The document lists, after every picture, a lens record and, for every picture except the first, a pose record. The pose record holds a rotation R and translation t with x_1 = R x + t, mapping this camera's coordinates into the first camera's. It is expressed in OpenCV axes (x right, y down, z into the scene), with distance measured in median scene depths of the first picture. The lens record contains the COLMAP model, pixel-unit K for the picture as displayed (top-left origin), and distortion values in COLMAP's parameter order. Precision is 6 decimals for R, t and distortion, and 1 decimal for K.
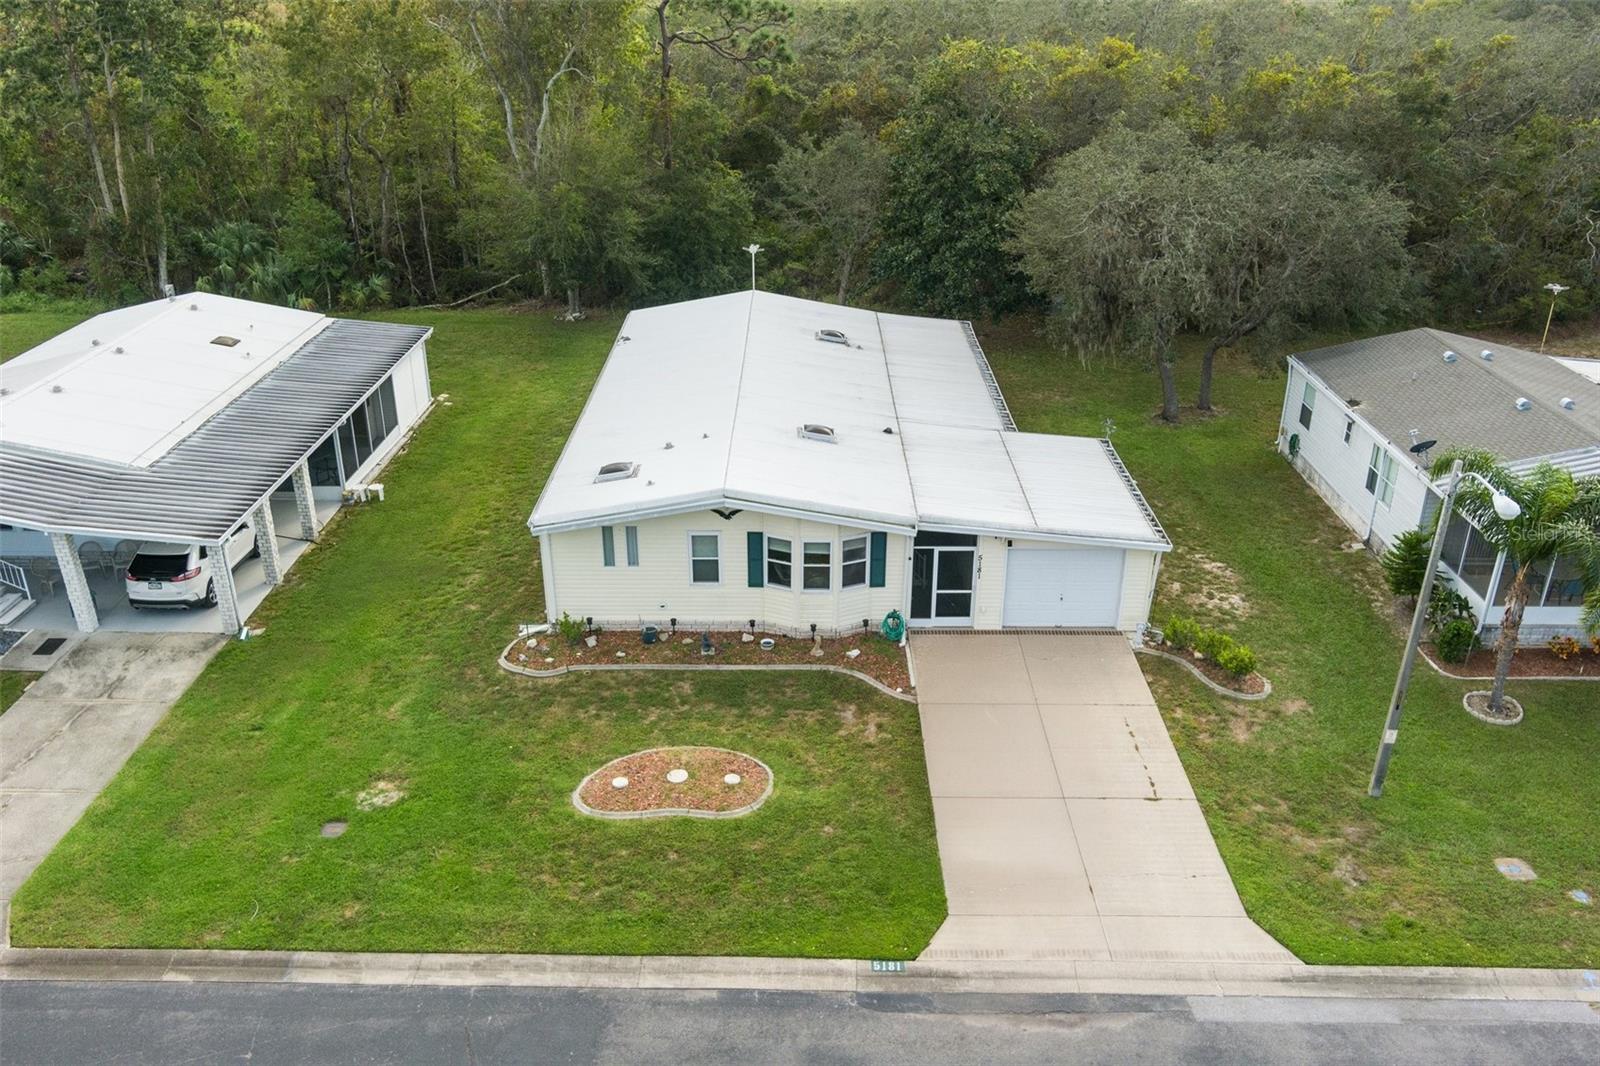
lens RADIAL K [[1289.3, 0, 798.6], [0, 1289.3, 530.0], [0, 0, 1]] dist [-0.003316, 0.007959]
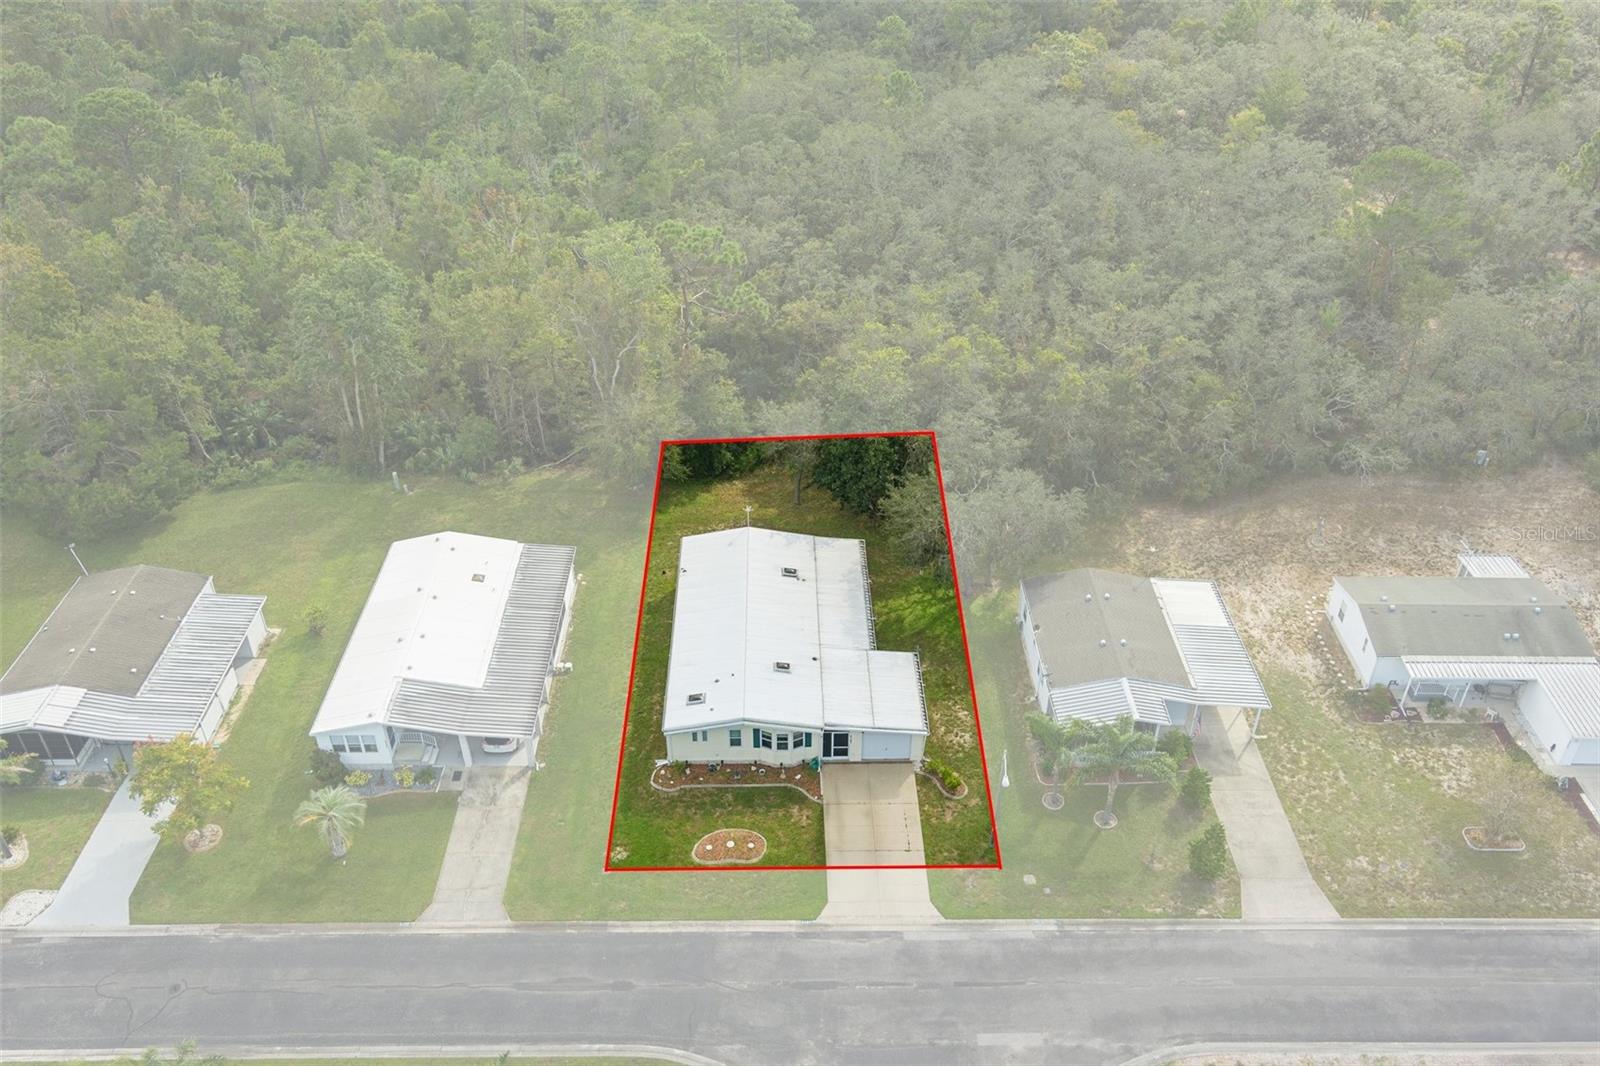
lens RADIAL K [[1289.3, 0, 800.6], [0, 1289.3, 533.2], [0, 0, 1]] dist [-0.003316, 0.007959]
pose [[0.999707, -0.013813, 0.019858, 0.005879], [0.010045, 0.983855, 0.178685, -0.797864], [-0.022006, -0.178433, 0.983706, -1.312503]]
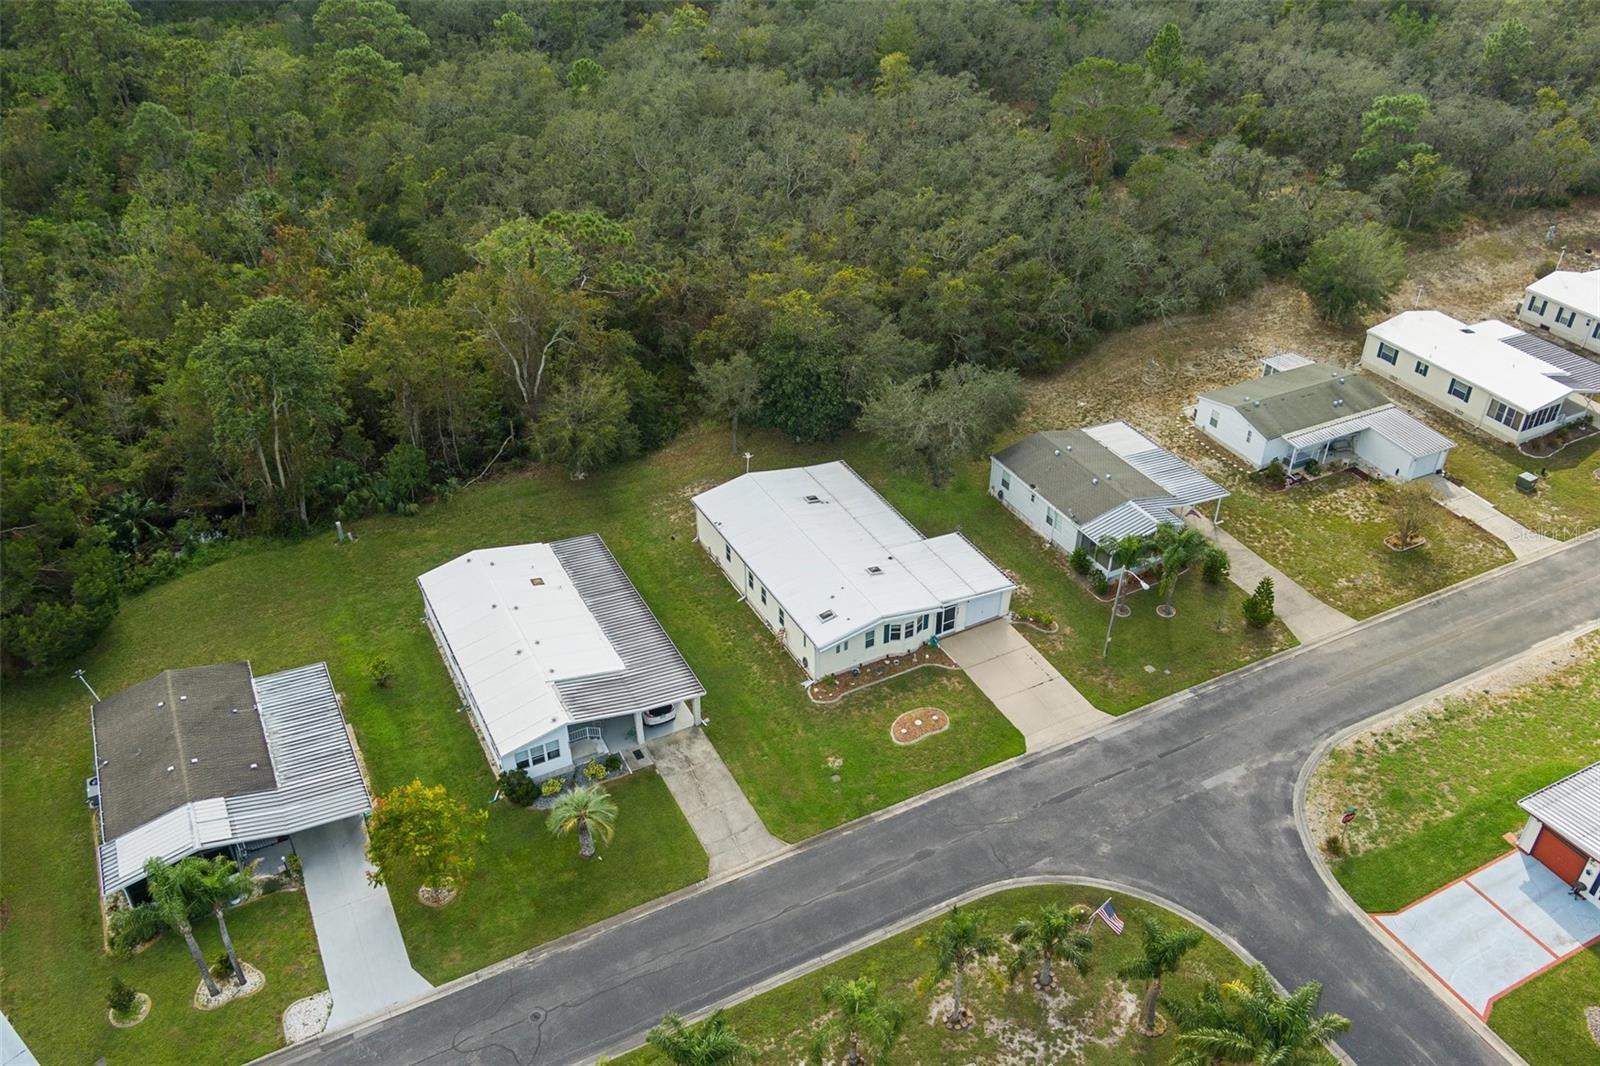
lens RADIAL K [[1289.3, 0, 797.7], [0, 1289.3, 535.1], [0, 0, 1]] dist [-0.003316, 0.007959]
pose [[0.880410, -0.270618, 0.389416, -1.200981], [0.196531, 0.955561, 0.219725, -0.808322], [-0.431572, -0.116916, 0.894470, -1.289984]]
